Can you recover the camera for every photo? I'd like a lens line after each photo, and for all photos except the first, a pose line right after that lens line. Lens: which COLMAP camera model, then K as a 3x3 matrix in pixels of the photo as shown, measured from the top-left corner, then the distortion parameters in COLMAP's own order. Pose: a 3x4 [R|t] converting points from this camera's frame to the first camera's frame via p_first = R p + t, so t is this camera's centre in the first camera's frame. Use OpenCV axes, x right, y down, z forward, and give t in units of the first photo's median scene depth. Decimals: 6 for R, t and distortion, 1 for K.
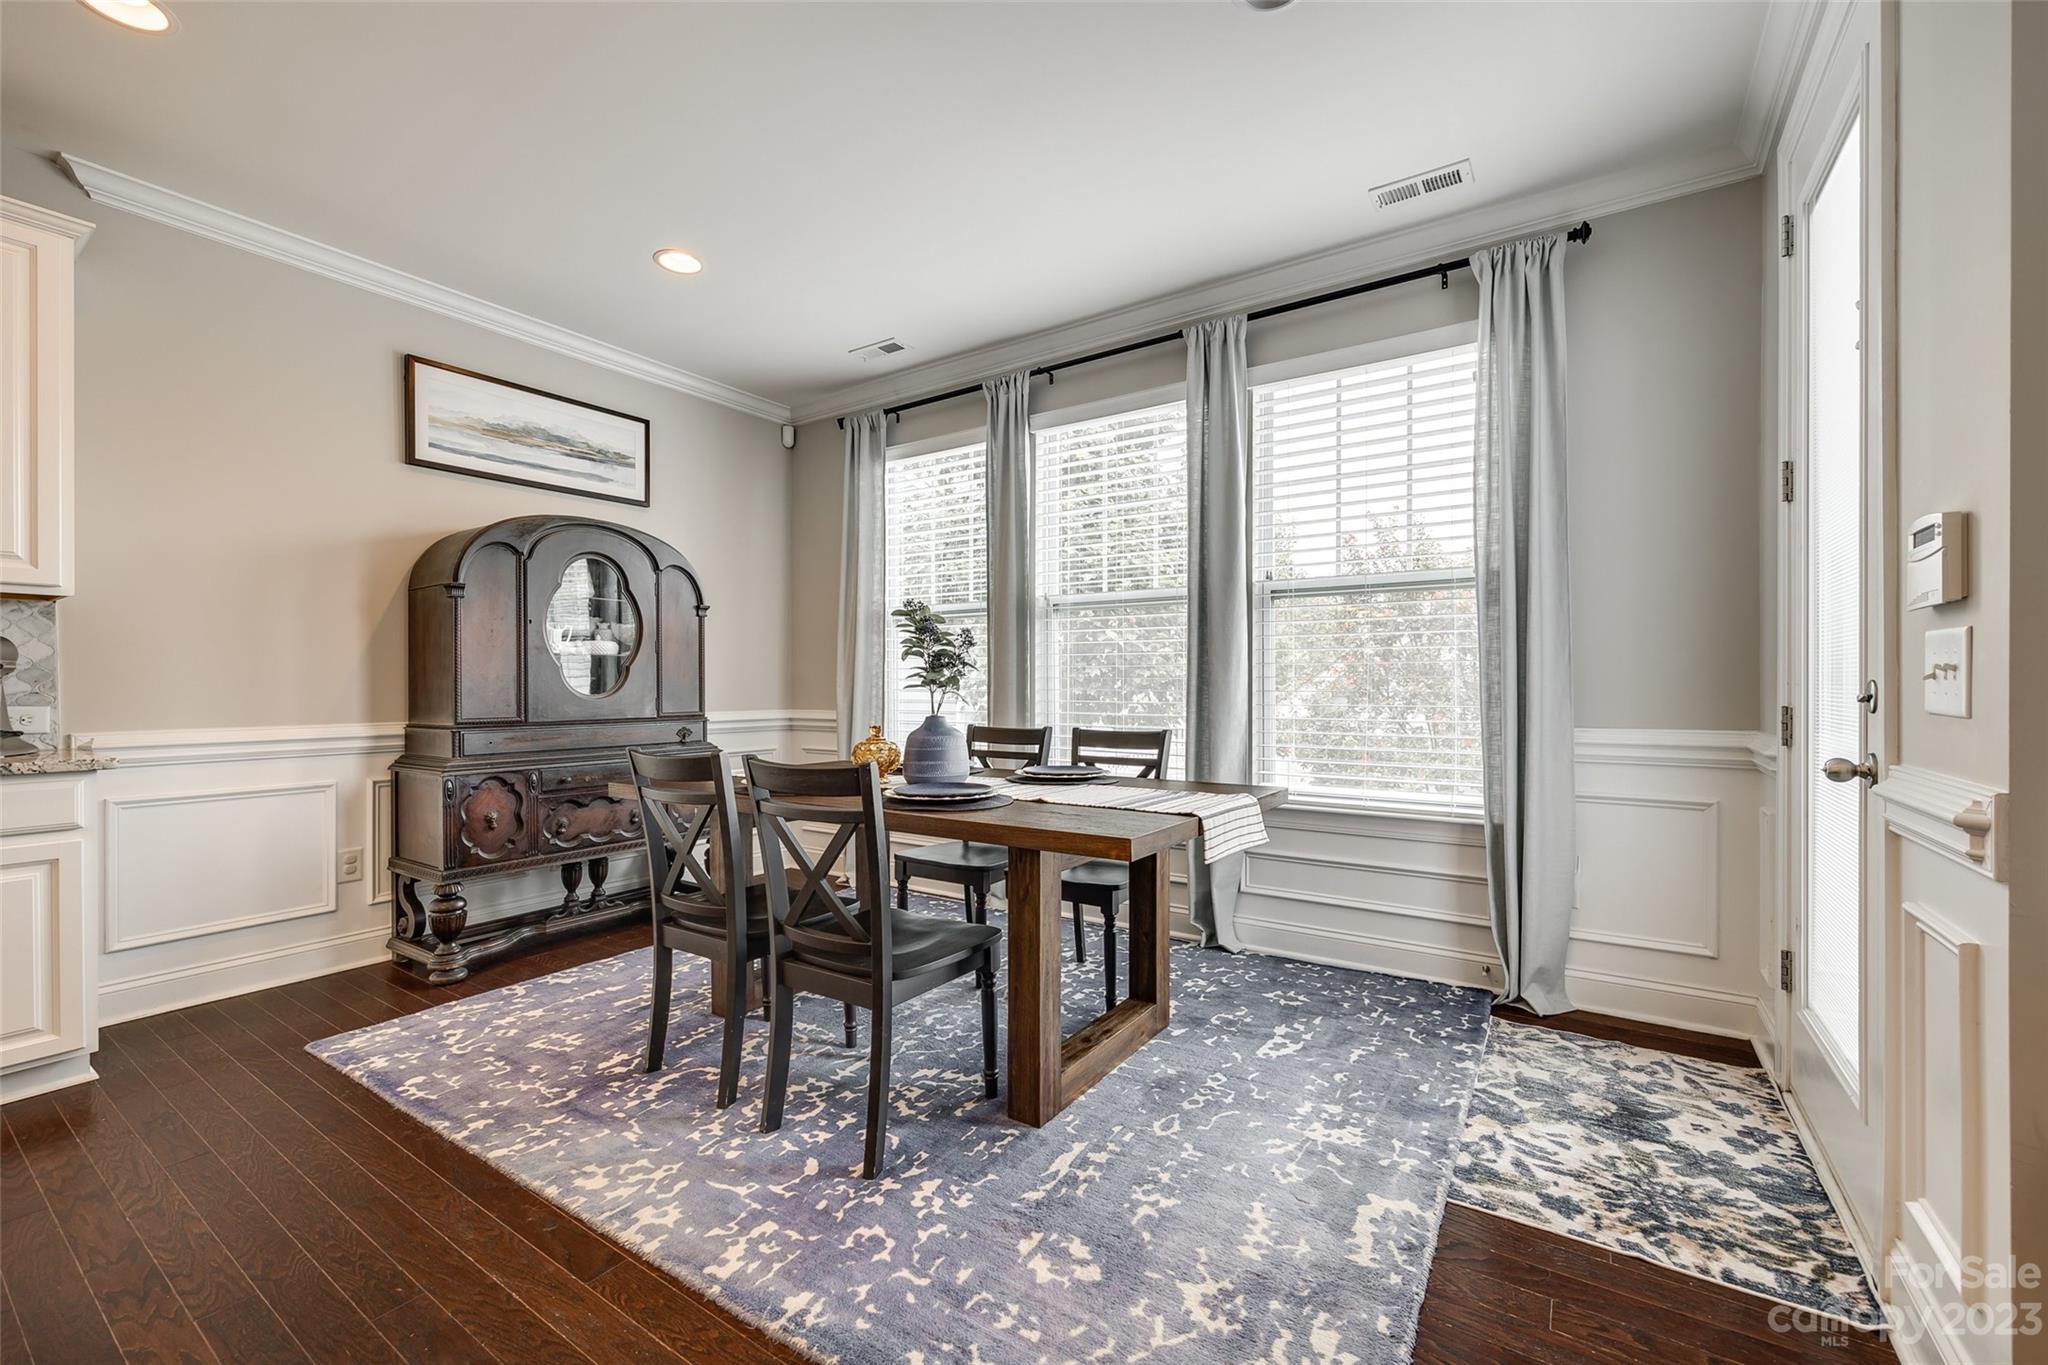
lens RADIAL K [[825.2, 0, 1034.4], [0, 825.2, 687.7], [0, 0, 1]] dist [-0.002093, 0.000036]
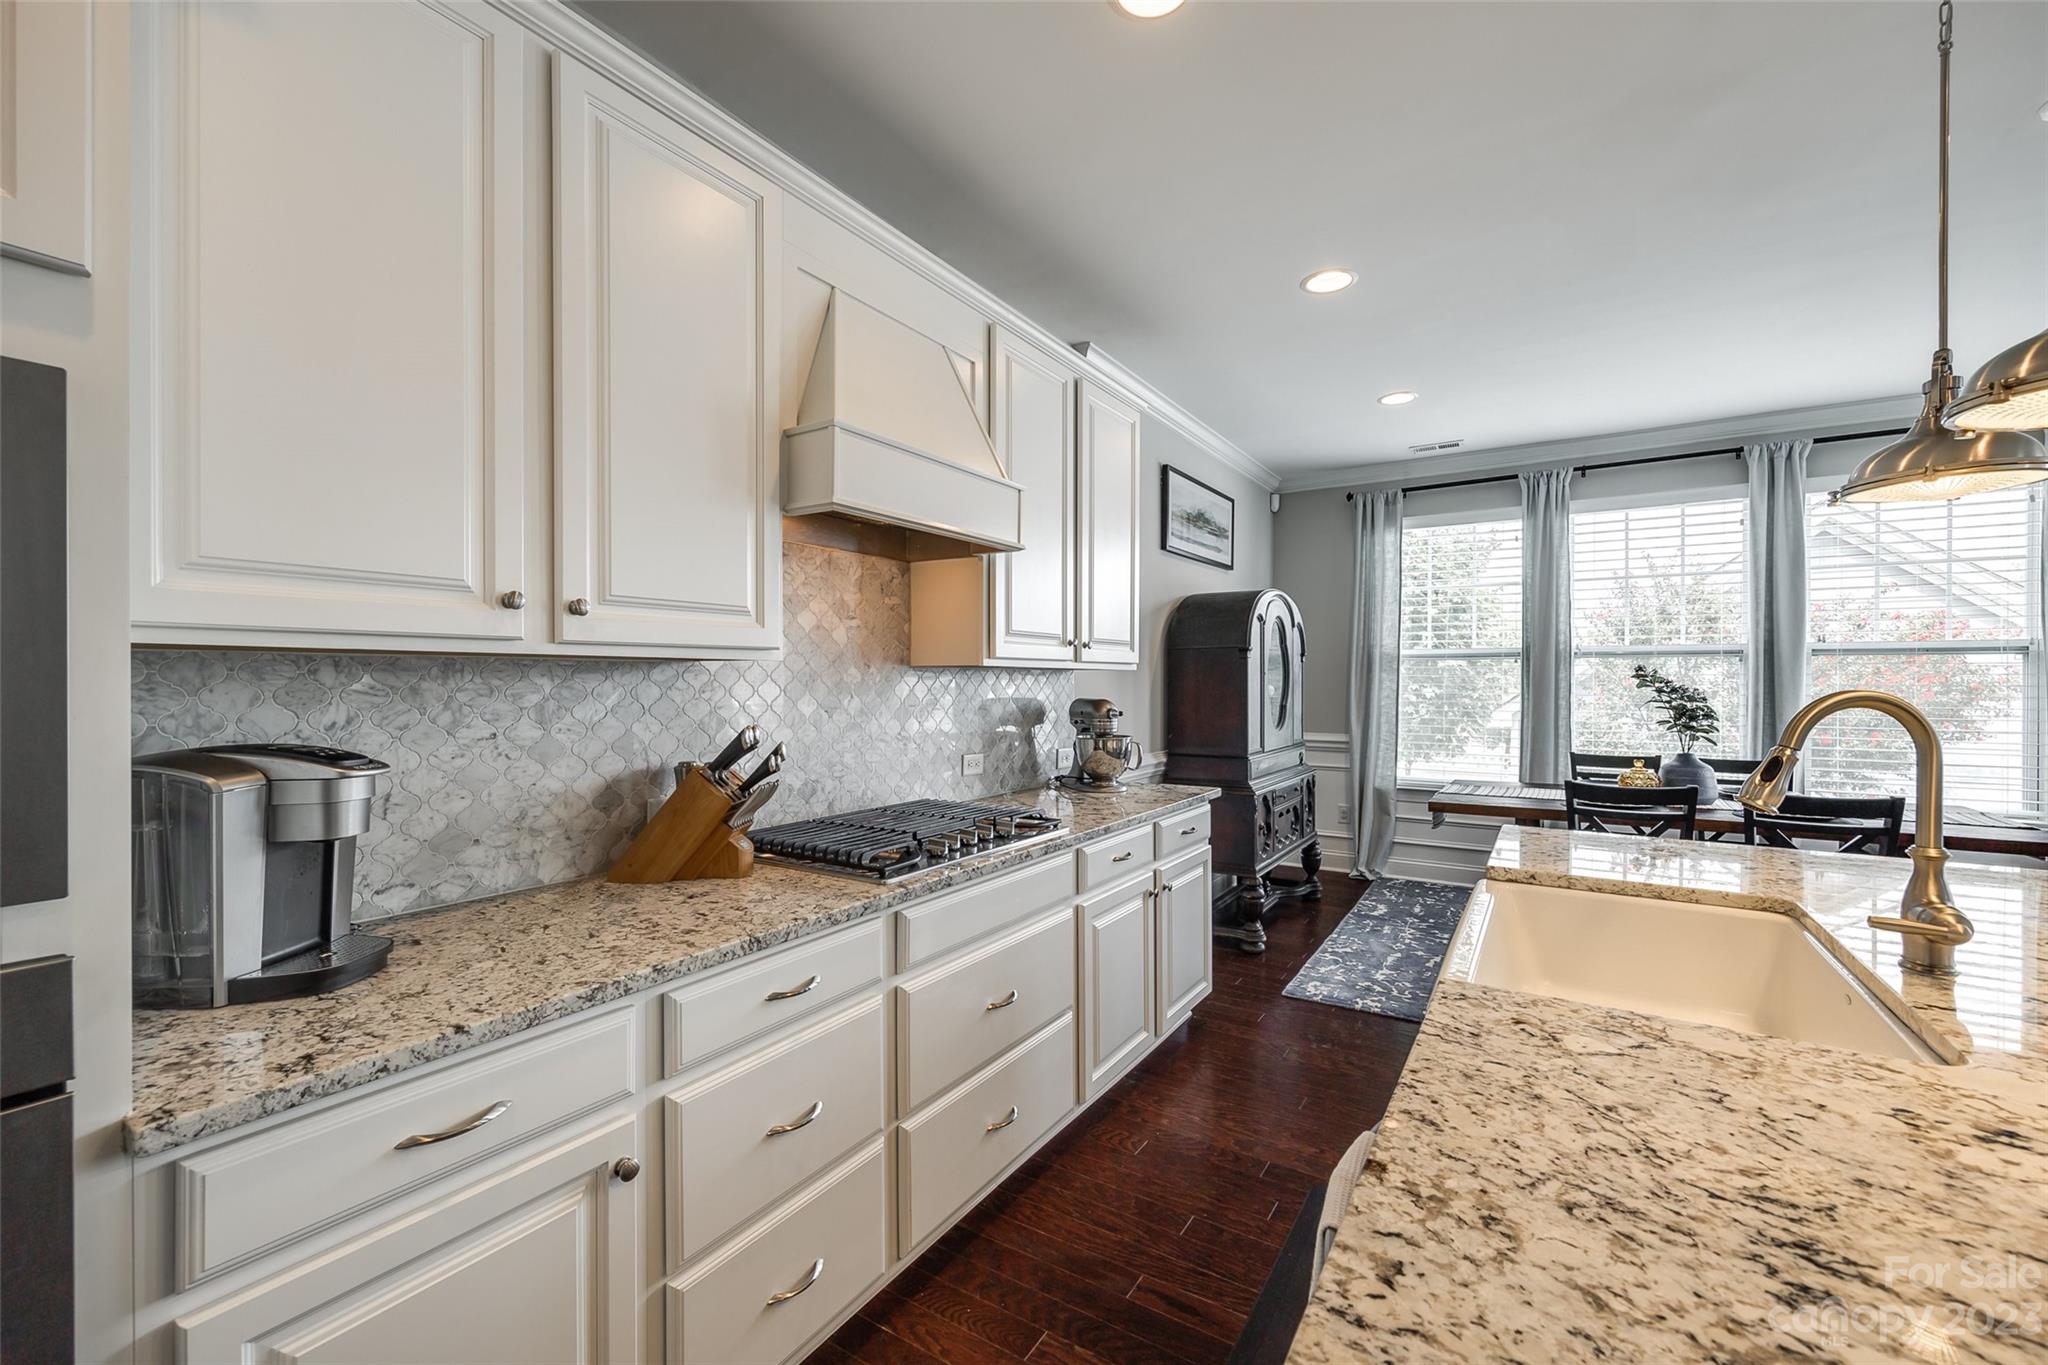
lens RADIAL K [[825.2, 0, 1034.4], [0, 825.2, 687.7], [0, 0, 1]] dist [-0.002093, 0.000036]
pose [[0.999784, -0.000270, 0.020789, -1.134076], [0.000155, 0.999985, 0.005505, -0.074212], [-0.020790, -0.005500, 0.999769, -0.317804]]
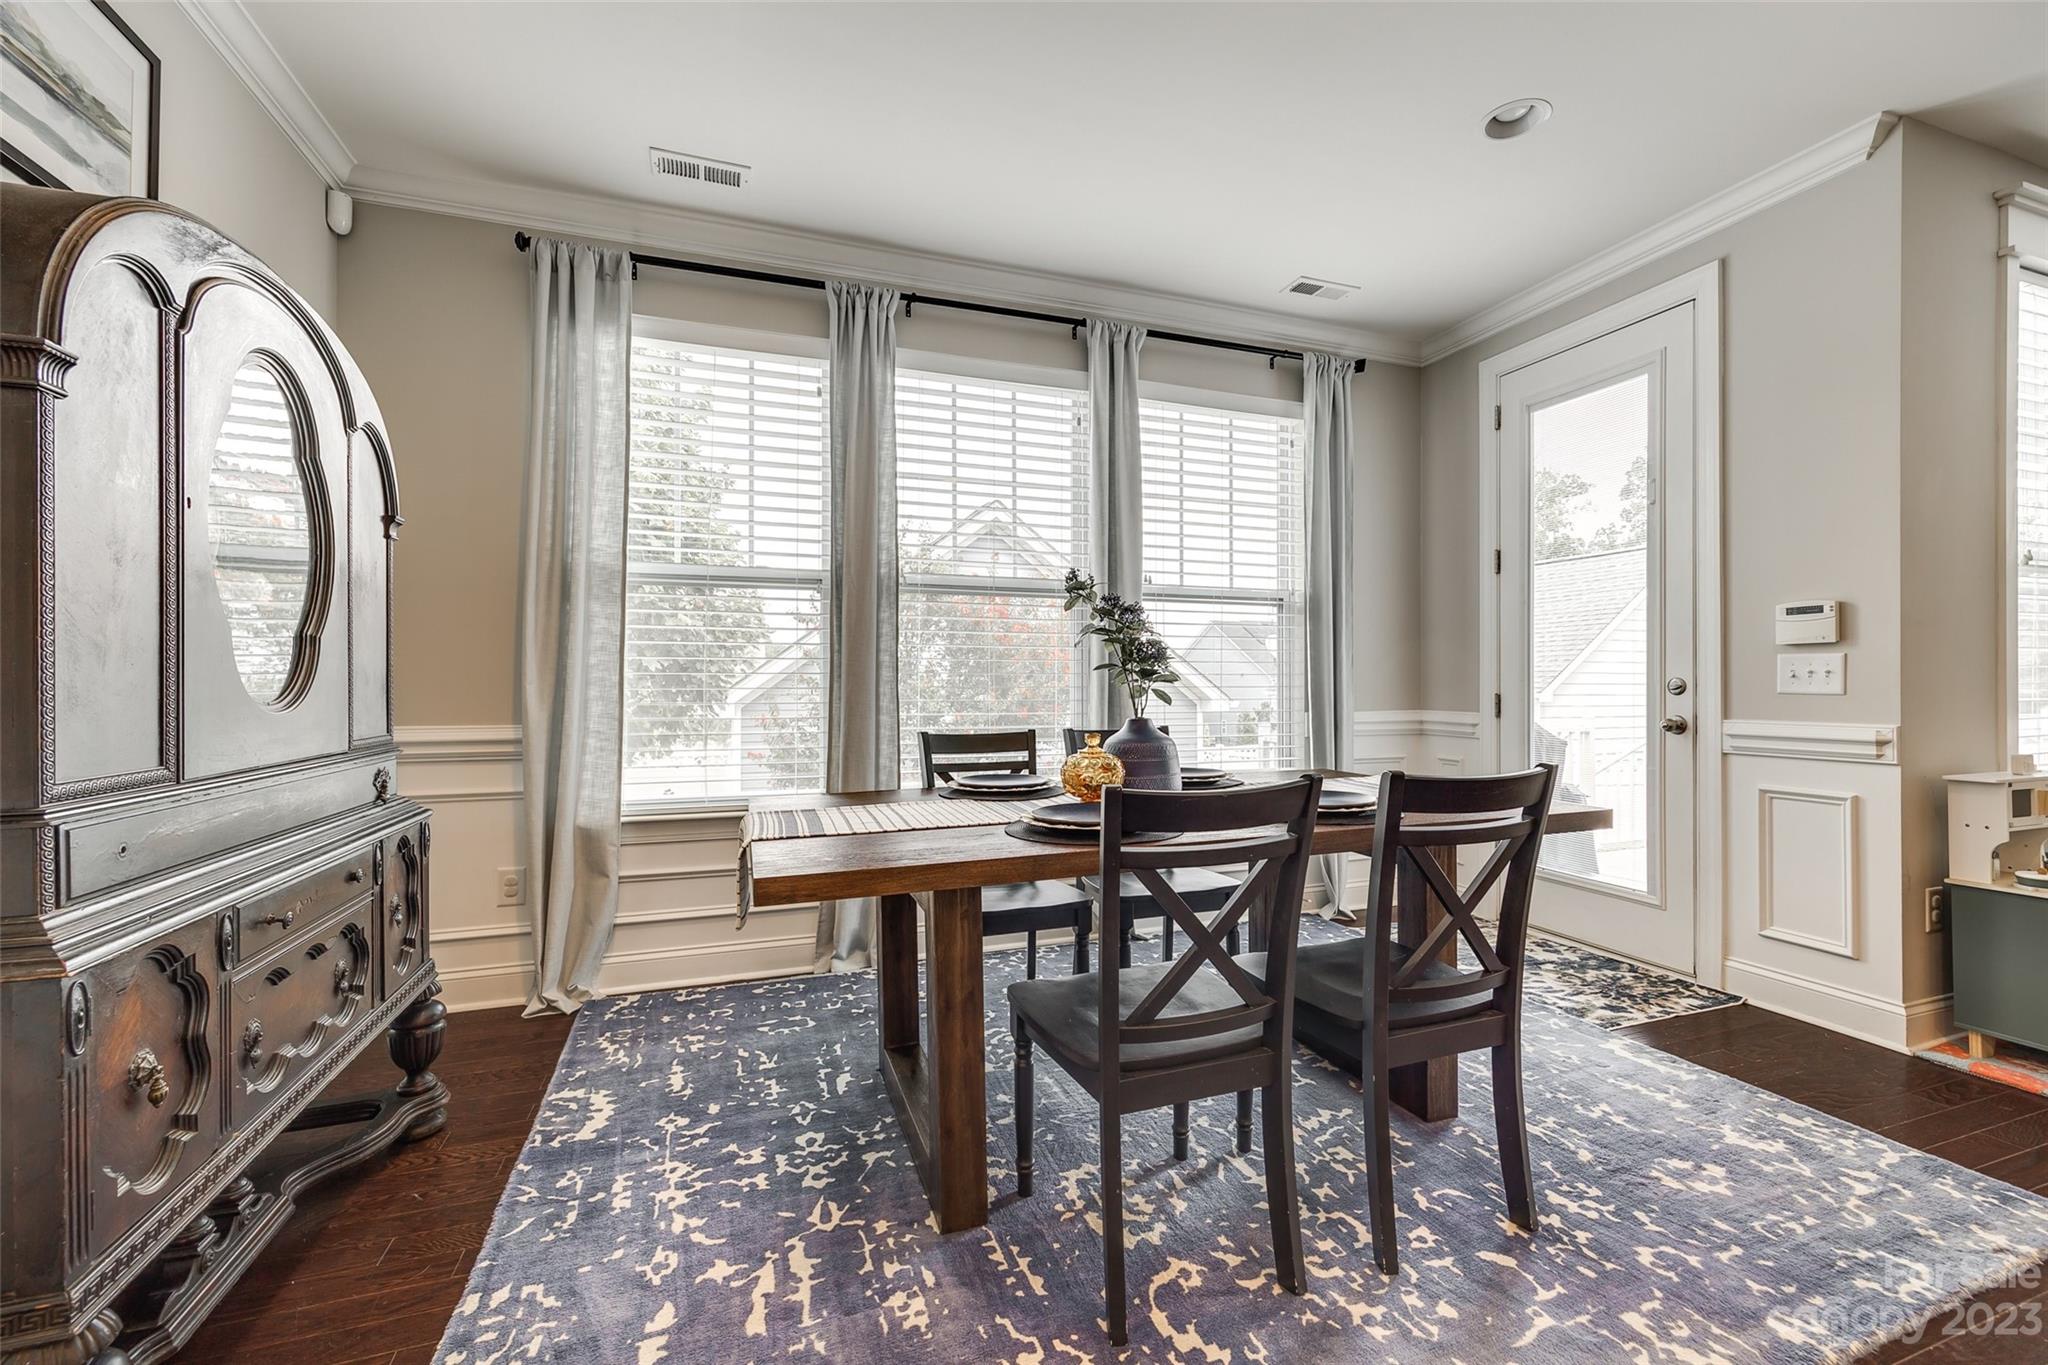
lens RADIAL K [[830.3, 0, 1024.0], [0, 830.3, 682.5], [0, 0, 1]] dist [-0.002260, -0.000061]
pose [[0.603087, 0.001074, 0.797675, -0.773452], [0.002559, 0.999991, -0.003282, 0.001730], [-0.797671, 0.004021, 0.603079, 0.553046]]
